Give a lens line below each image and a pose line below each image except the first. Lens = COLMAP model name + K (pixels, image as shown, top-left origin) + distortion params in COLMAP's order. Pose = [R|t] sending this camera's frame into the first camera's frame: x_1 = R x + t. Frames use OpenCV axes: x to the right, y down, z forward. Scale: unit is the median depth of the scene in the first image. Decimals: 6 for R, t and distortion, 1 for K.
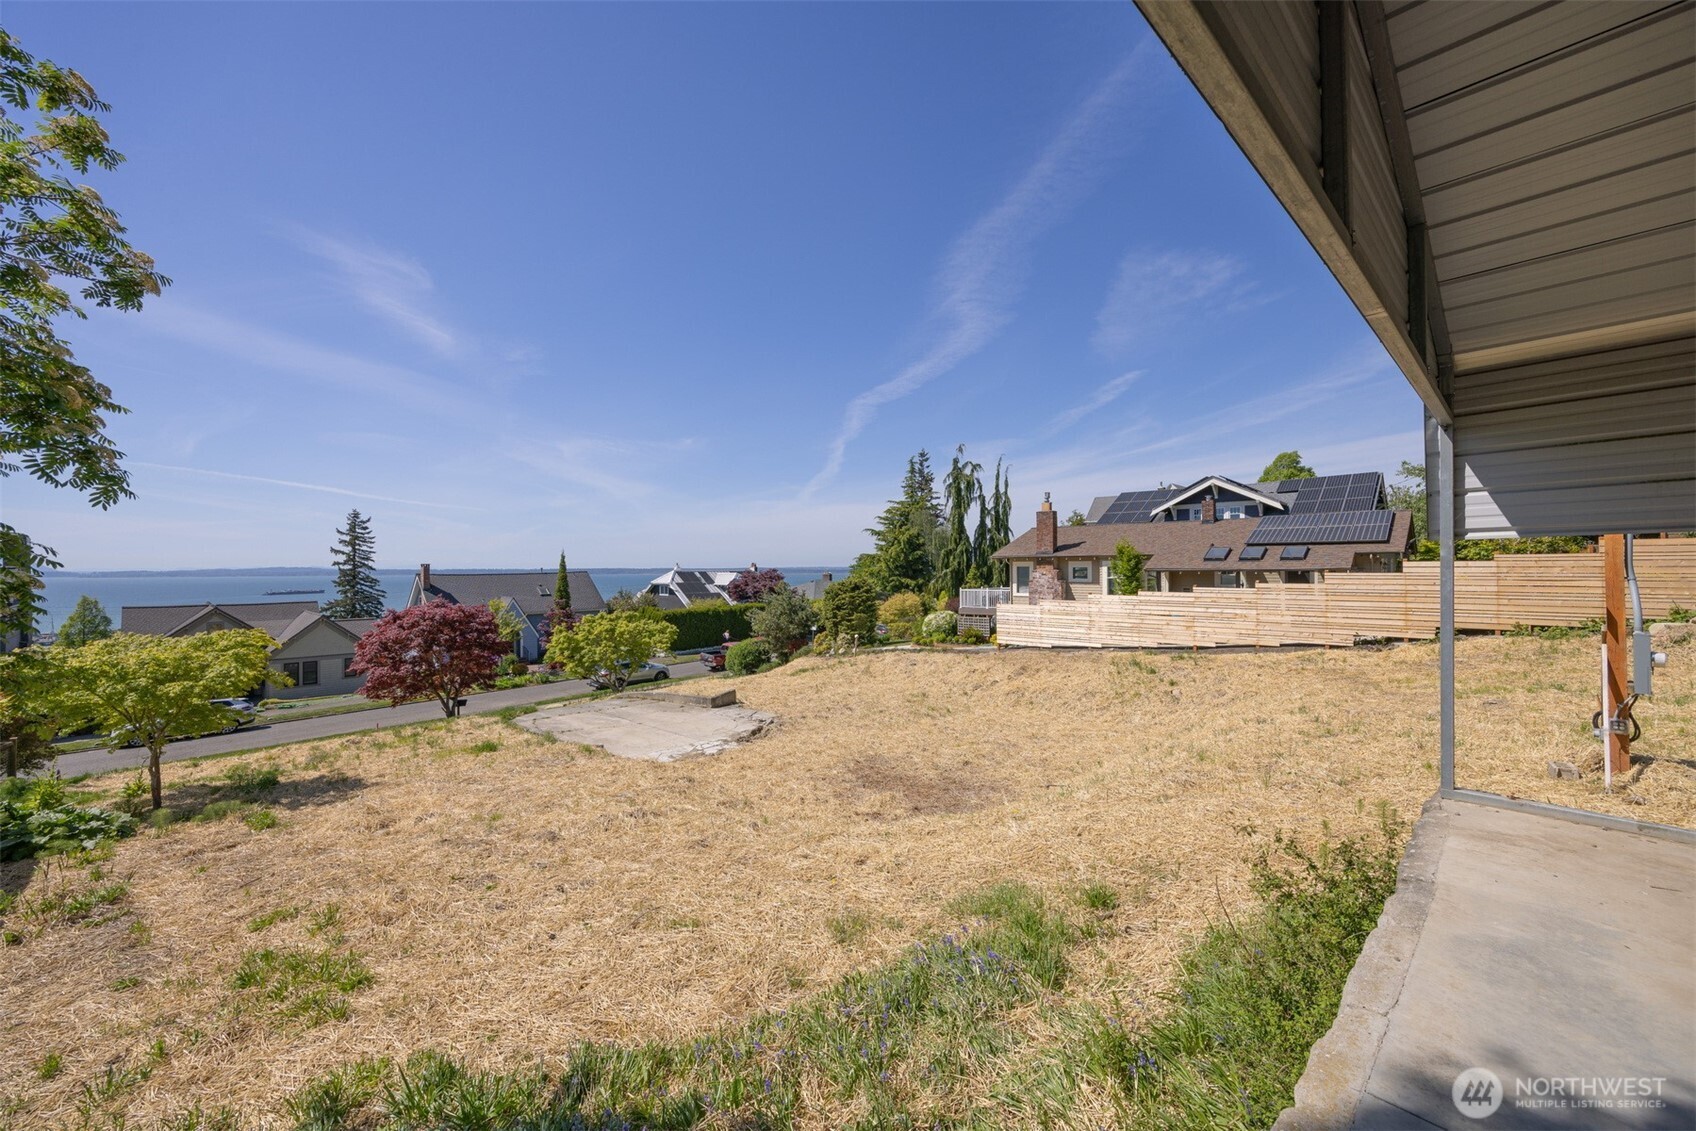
lens RADIAL K [[641.5, 0, 844.7], [0, 641.5, 562.4], [0, 0, 1]] dist [-0.006277, 0.000584]
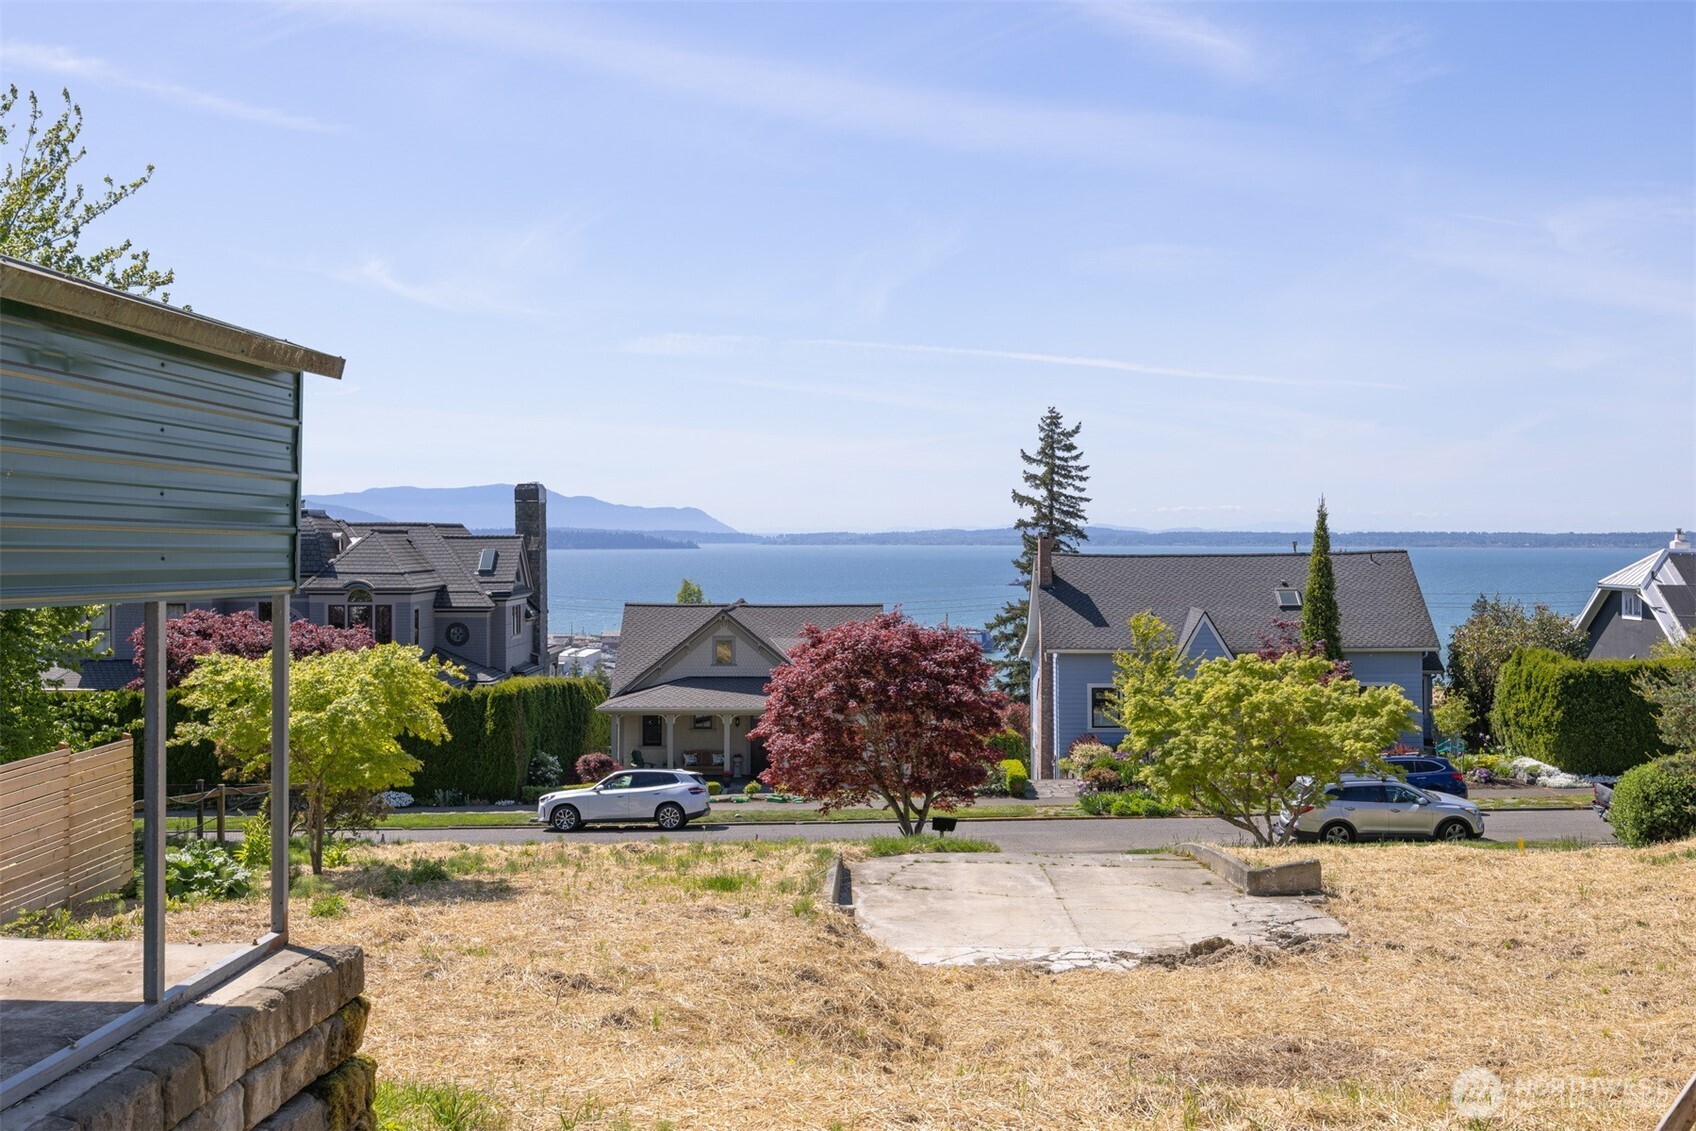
lens RADIAL K [[1764.7, 0, 860.5], [0, 1764.7, 452.8], [0, 0, 1]] dist [-0.010302, 0.000000]
pose [[0.701124, -0.027038, -0.712527, 0.206842], [0.000597, 0.999303, -0.037333, -0.009152], [0.713039, 0.025750, 0.700651, -0.000078]]
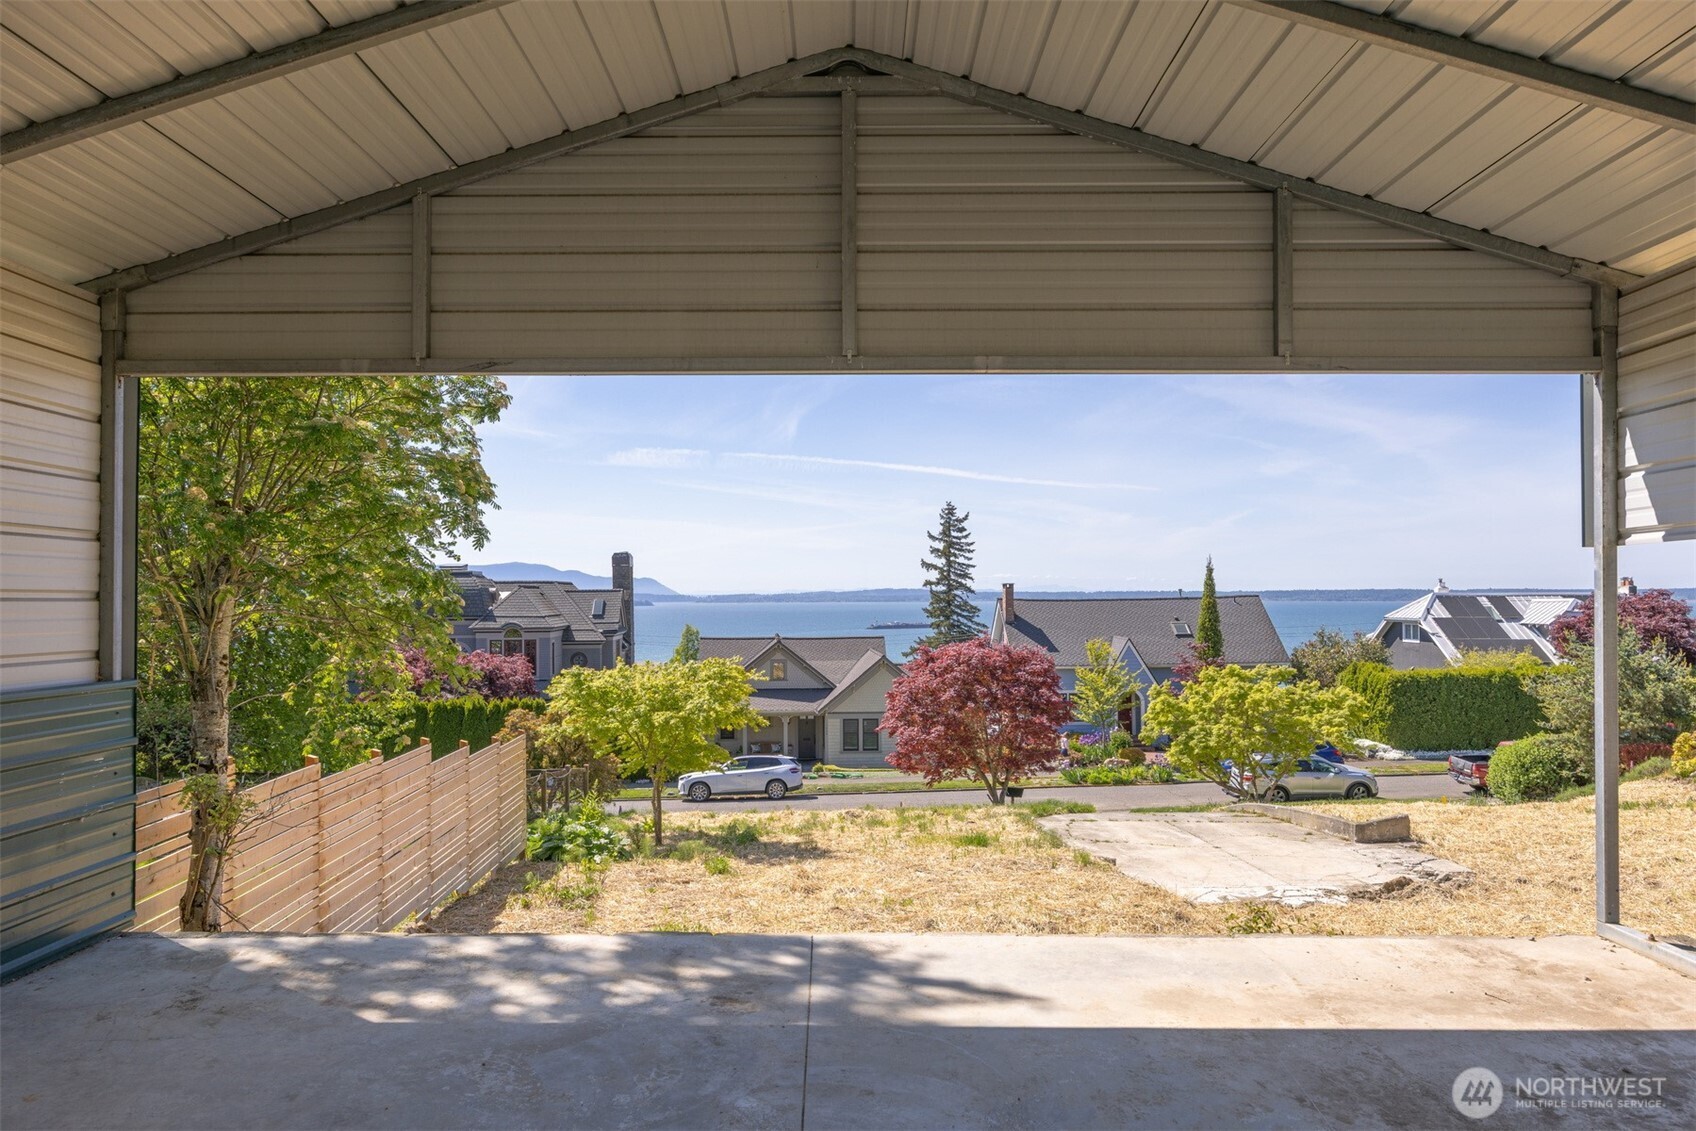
lens RADIAL K [[1219.5, 0, 834.9], [0, 1219.5, 557.0], [0, 0, 1]] dist [-0.018521, 0.007775]
pose [[0.726584, -0.019993, -0.686786, 0.087722], [0.007994, 0.999755, -0.020647, -0.000293], [0.687031, 0.009512, 0.726566, -0.033308]]
